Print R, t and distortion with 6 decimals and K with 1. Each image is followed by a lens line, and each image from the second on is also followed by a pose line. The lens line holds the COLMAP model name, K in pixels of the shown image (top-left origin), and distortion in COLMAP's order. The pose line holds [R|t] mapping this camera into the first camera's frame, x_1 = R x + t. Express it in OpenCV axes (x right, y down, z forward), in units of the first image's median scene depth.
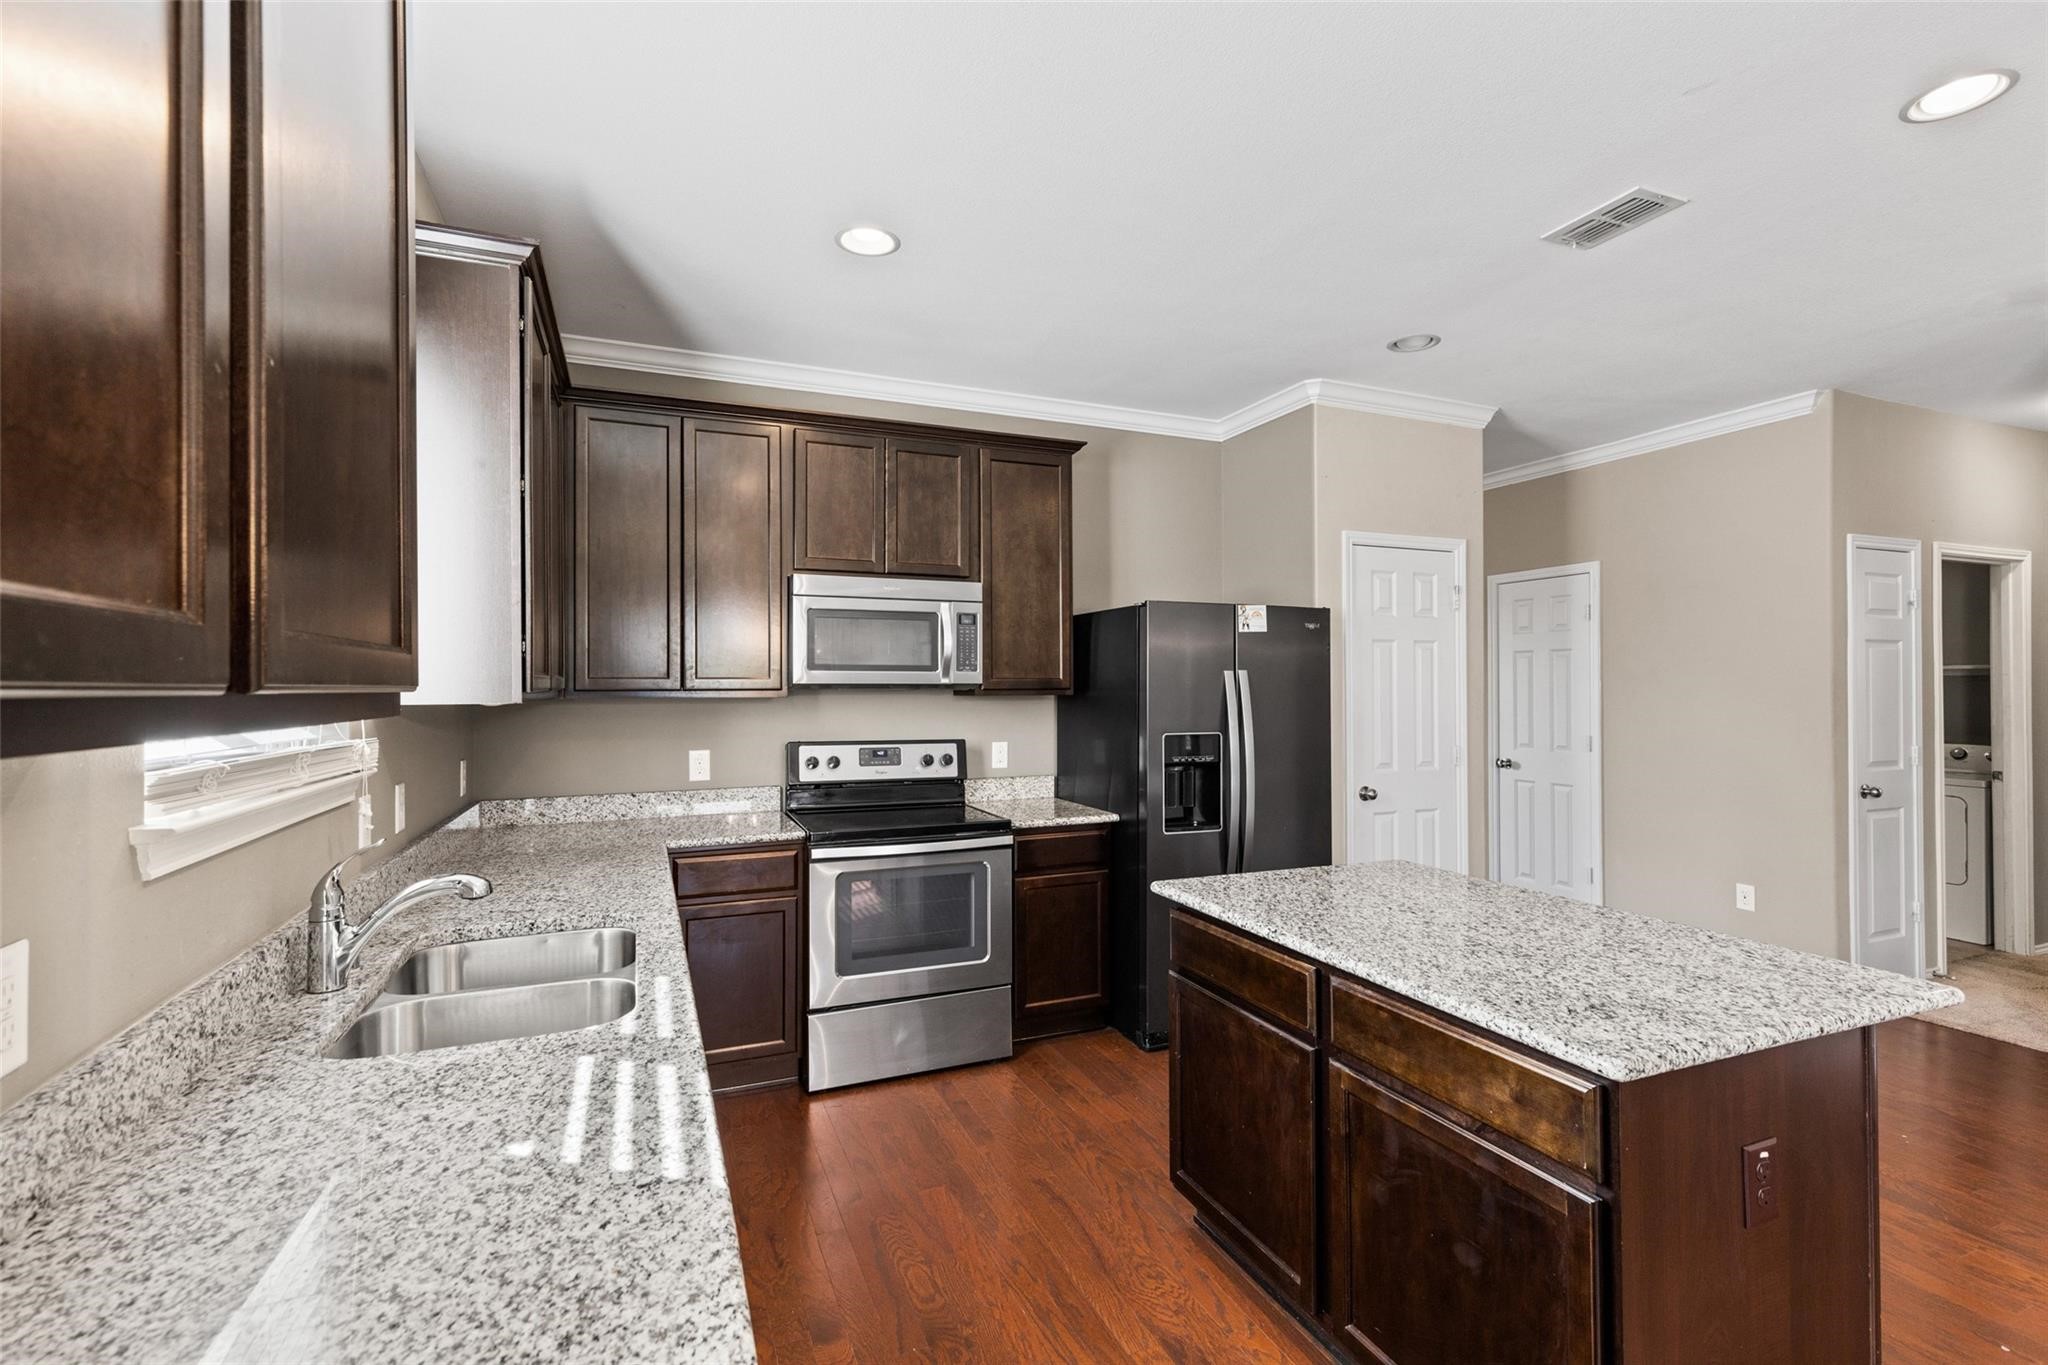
lens RADIAL K [[929.1, 0, 1027.4], [0, 929.1, 683.5], [0, 0, 1]] dist [0.007309, -0.000528]
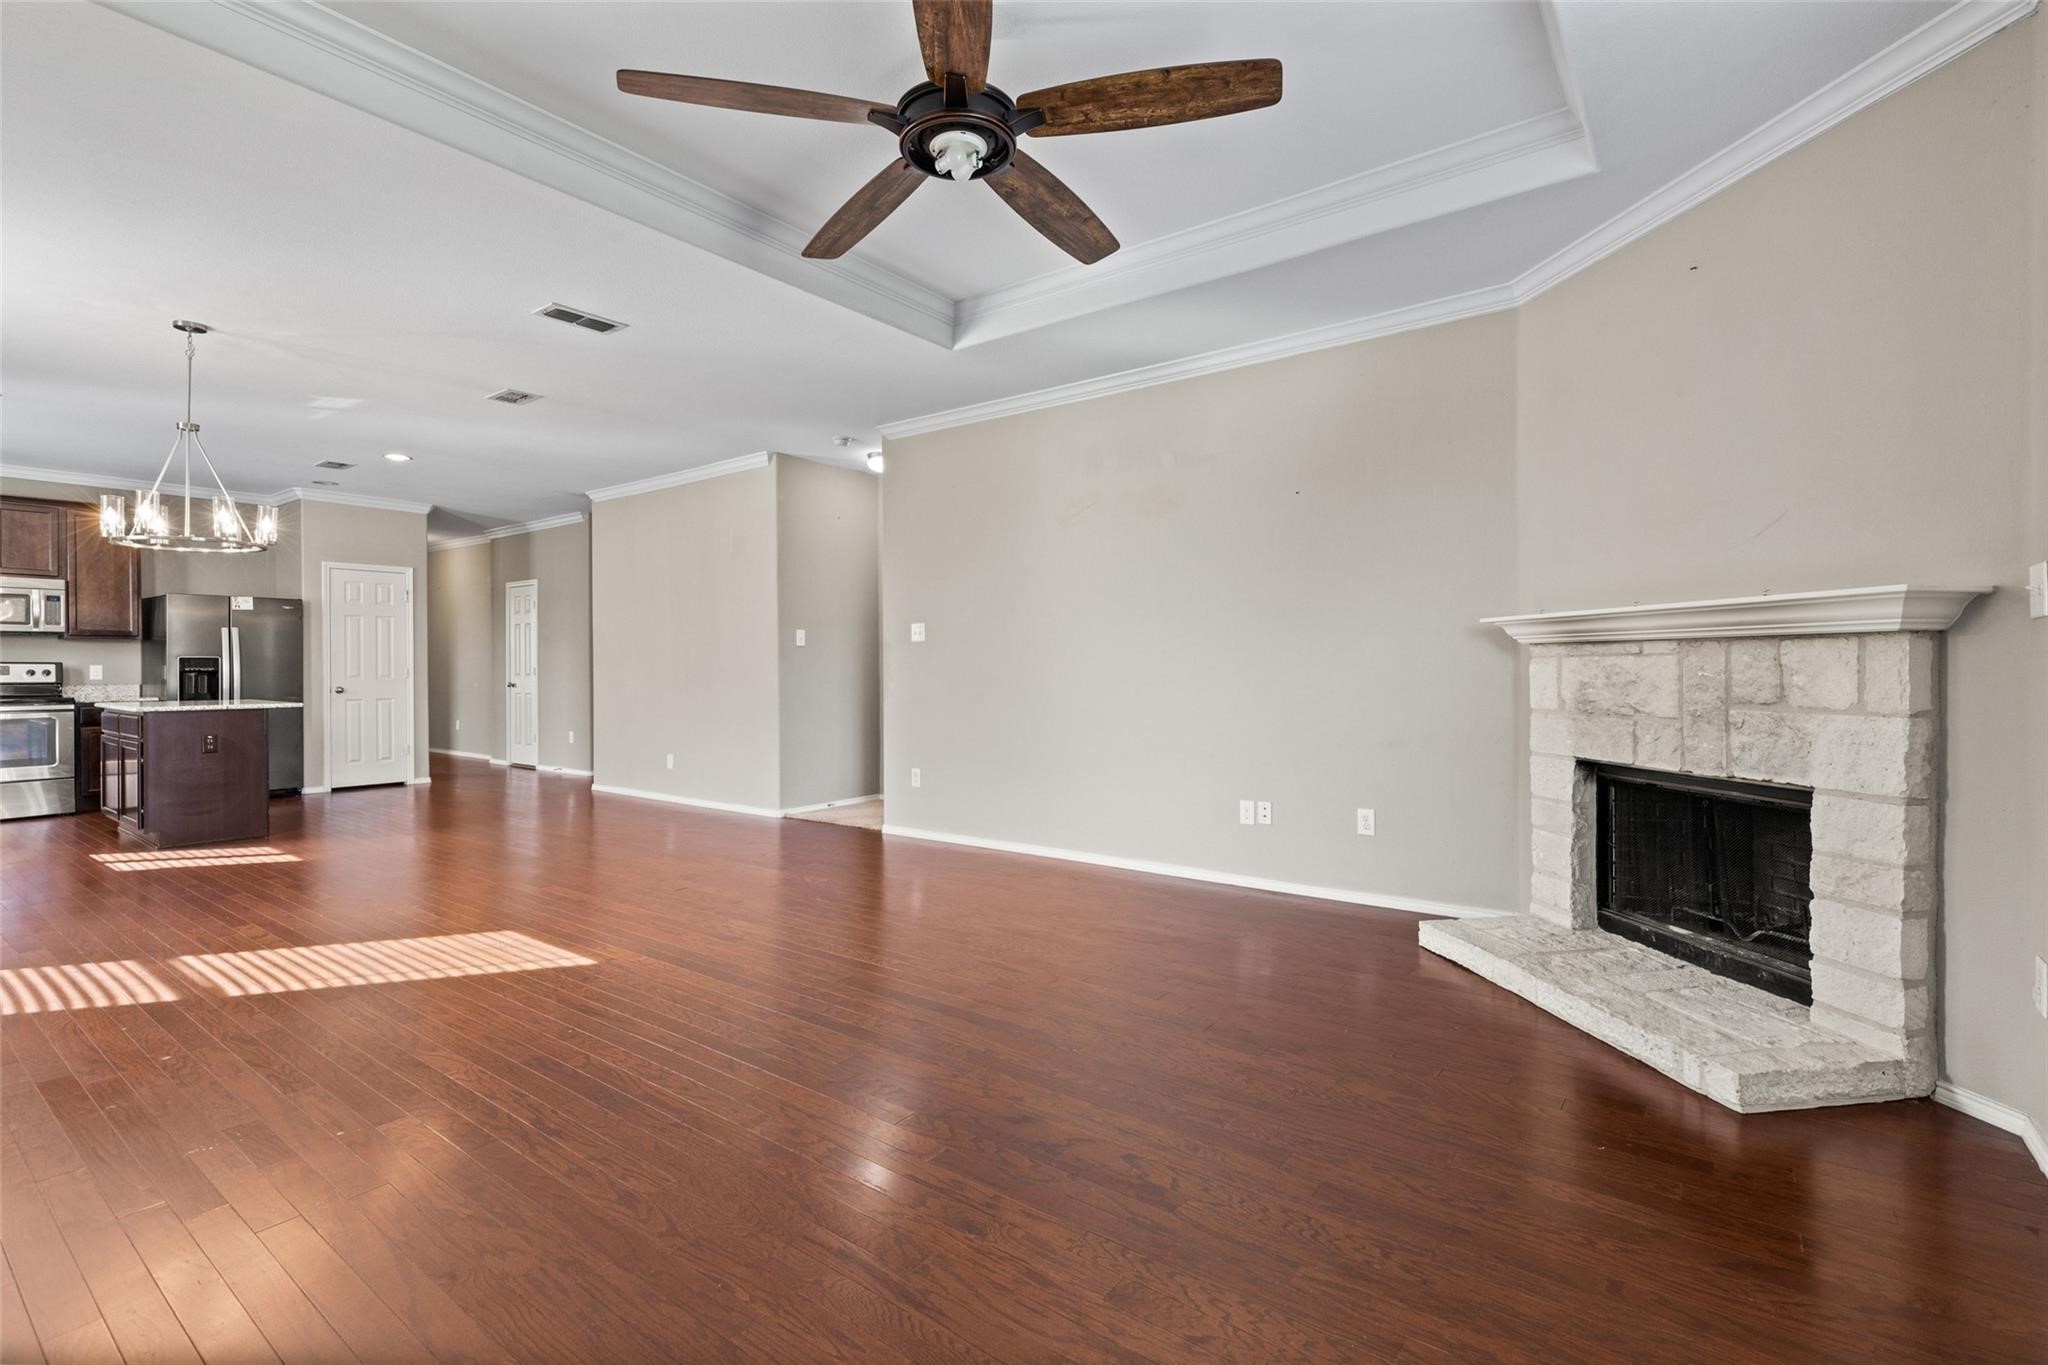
lens RADIAL K [[929.1, 0, 1018.8], [0, 929.1, 679.3], [0, 0, 1]] dist [0.007309, -0.000528]
pose [[0.863099, -0.006949, 0.504986, 0.684069], [-0.003381, 0.999803, 0.019537, 0.054606], [-0.505023, -0.018570, 0.862906, -1.696499]]
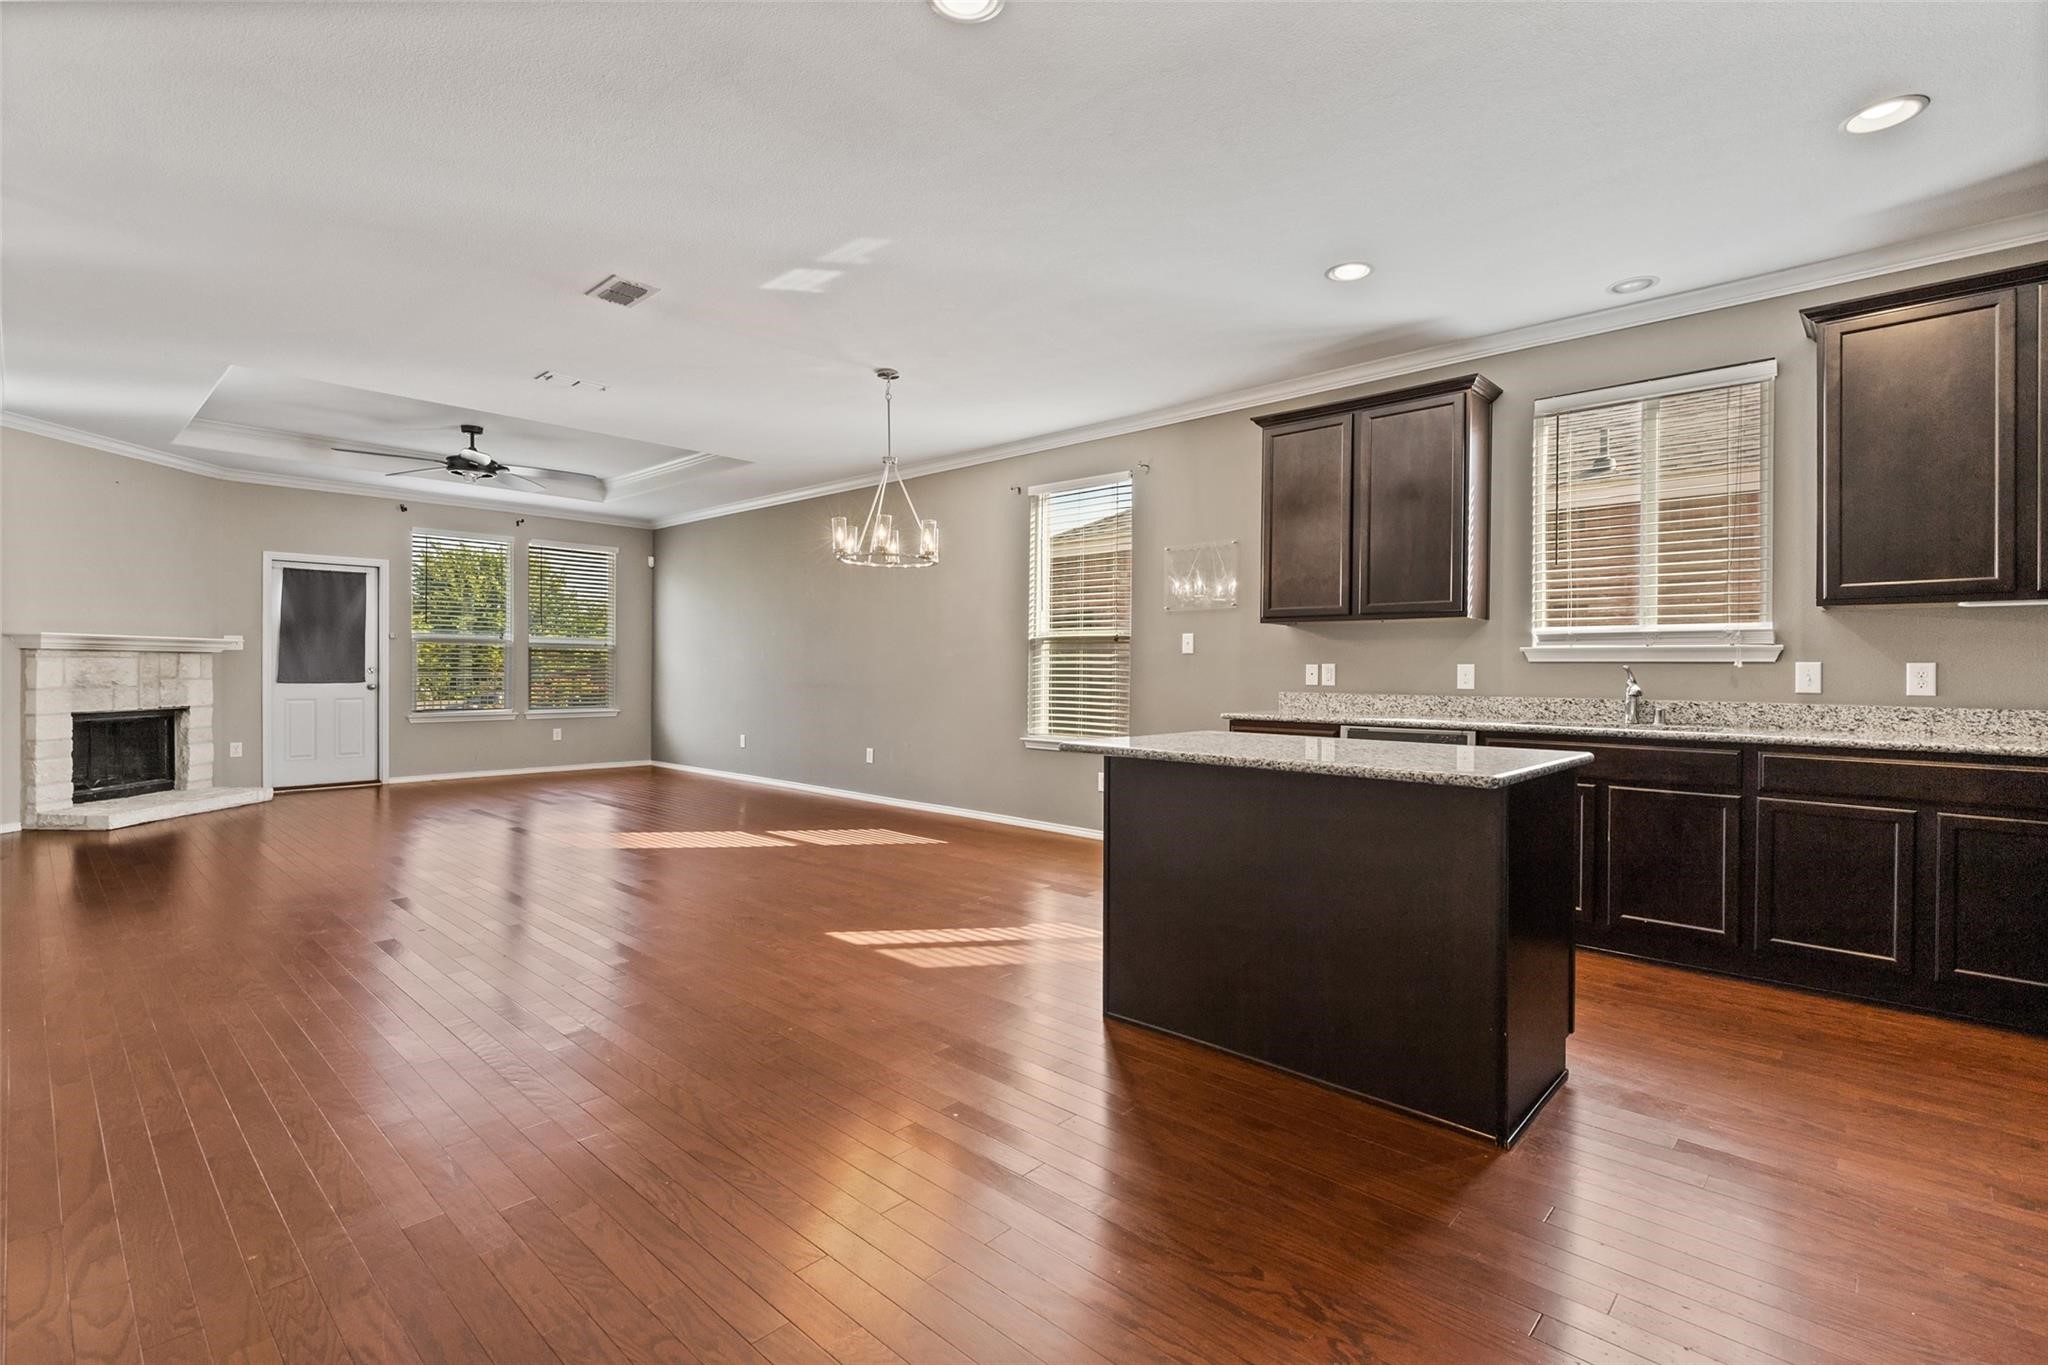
lens RADIAL K [[929.1, 0, 1033.6], [0, 929.1, 682.9], [0, 0, 1]] dist [0.007309, -0.000528]
pose [[-0.905058, 0.004201, -0.425267, 0.770821], [-0.000076, 0.999950, 0.010039, 0.077293], [0.425288, 0.009118, -0.905012, 1.097872]]
